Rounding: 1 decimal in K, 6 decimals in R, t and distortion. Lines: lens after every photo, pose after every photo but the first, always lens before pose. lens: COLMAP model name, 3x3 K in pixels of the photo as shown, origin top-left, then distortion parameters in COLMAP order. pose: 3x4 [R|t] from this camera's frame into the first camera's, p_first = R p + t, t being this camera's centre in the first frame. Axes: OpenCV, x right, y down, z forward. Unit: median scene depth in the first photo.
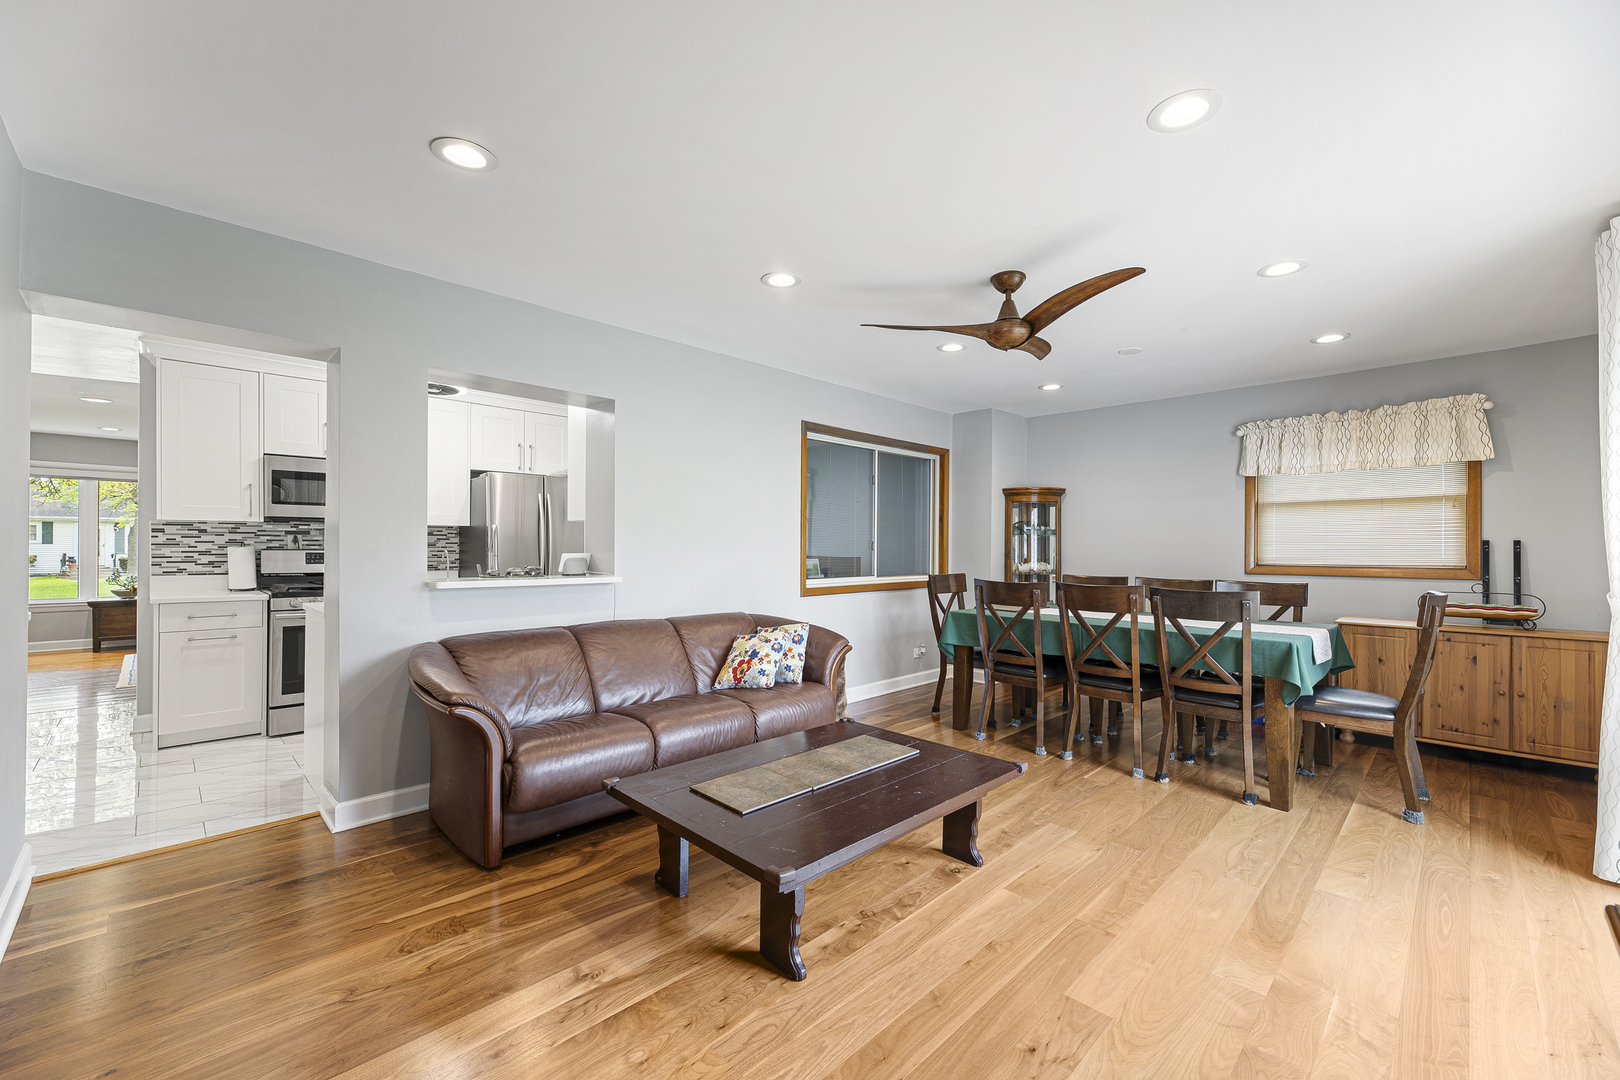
lens RADIAL K [[652.2, 0, 820.8], [0, 652.2, 544.2], [0, 0, 1]] dist [0.005711, -0.000100]
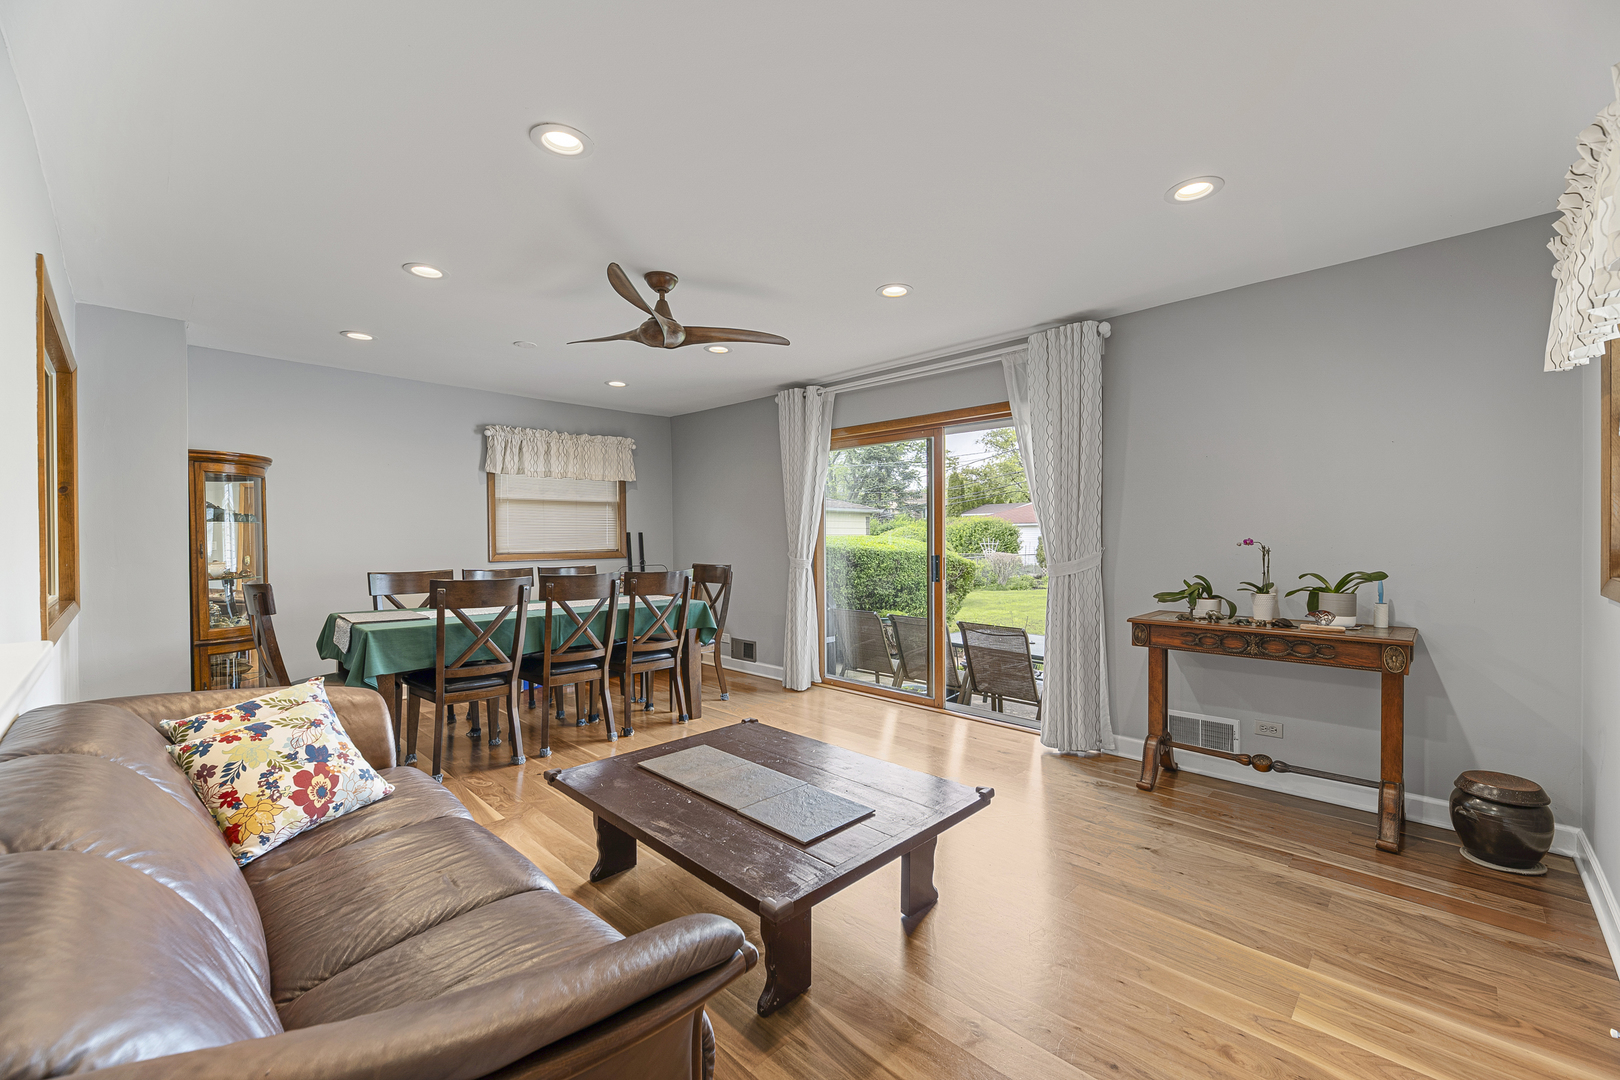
lens RADIAL K [[652.2, 0, 820.8], [0, 652.2, 544.2], [0, 0, 1]] dist [0.005711, -0.000100]
pose [[-0.012583, -0.015456, 0.999801, -0.559651], [0.000258, 0.999880, 0.015461, -0.001287], [-0.999921, 0.000452, -0.012577, 0.561875]]
